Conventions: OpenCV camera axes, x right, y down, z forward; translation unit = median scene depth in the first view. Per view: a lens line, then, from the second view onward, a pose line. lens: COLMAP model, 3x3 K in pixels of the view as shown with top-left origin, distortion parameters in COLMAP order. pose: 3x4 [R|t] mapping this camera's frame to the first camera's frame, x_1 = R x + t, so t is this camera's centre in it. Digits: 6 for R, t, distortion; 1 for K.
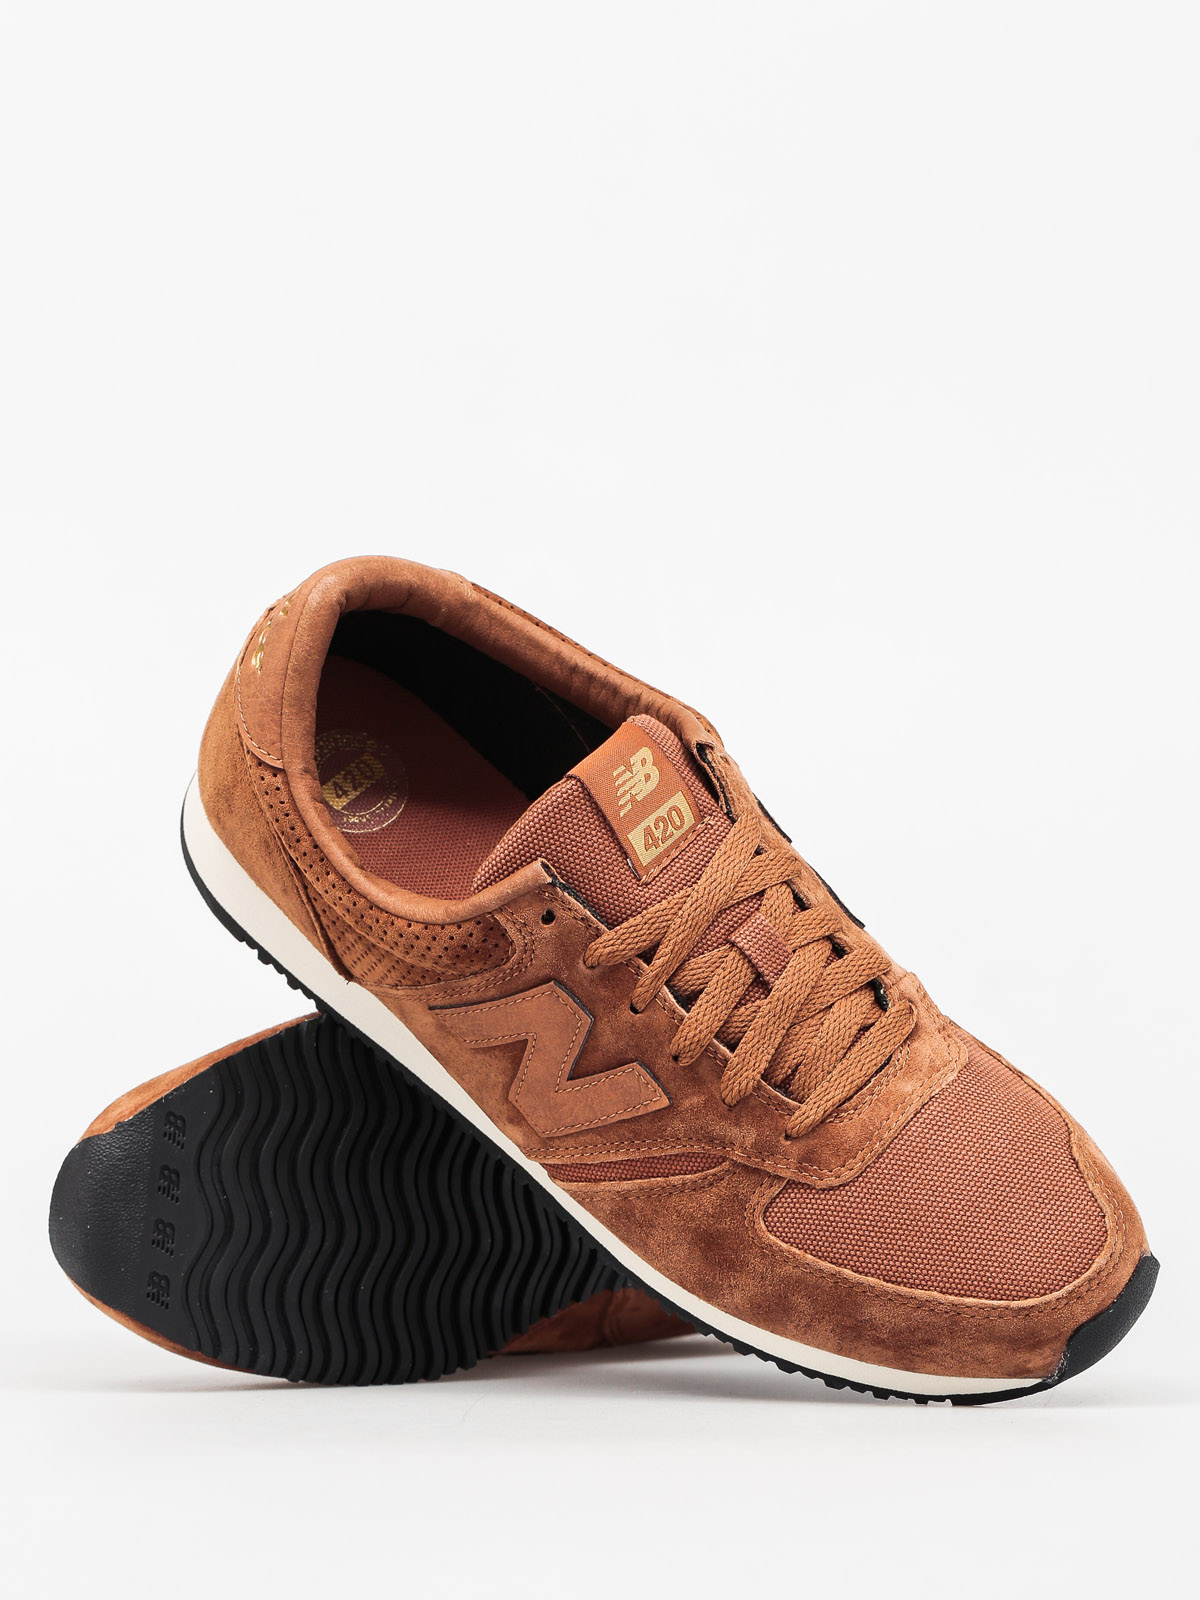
lens RADIAL K [[7248.1, 0, 600.8], [0, 7248.1, 800.3], [0, 0, 1]] dist [0.349266, 0.000000]
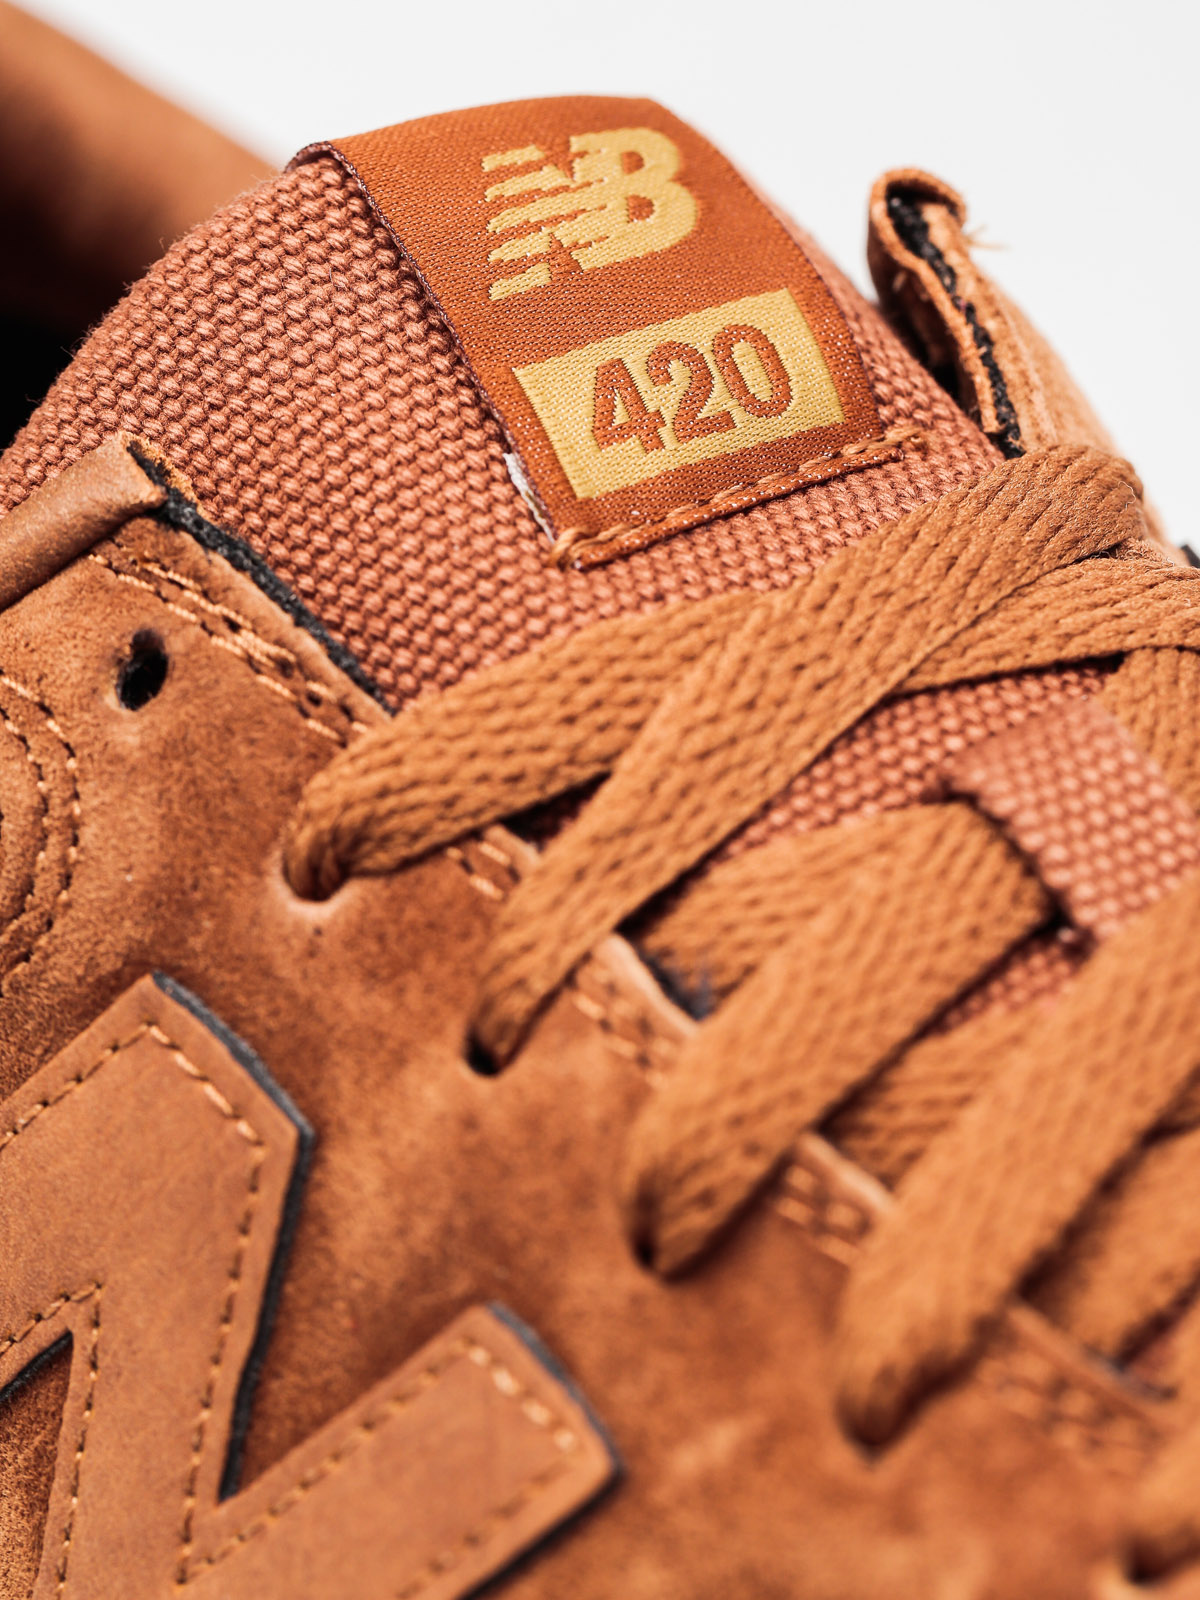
lens RADIAL K [[7248.1, 0, 599.4], [0, 7248.1, 799.8], [0, 0, 1]] dist [0.349266, 0.000000]
pose [[0.976800, -0.020408, -0.213181, 0.055070], [-0.091414, 0.860470, -0.501233, 0.131868], [0.193665, 0.509092, 0.838641, 0.811565]]
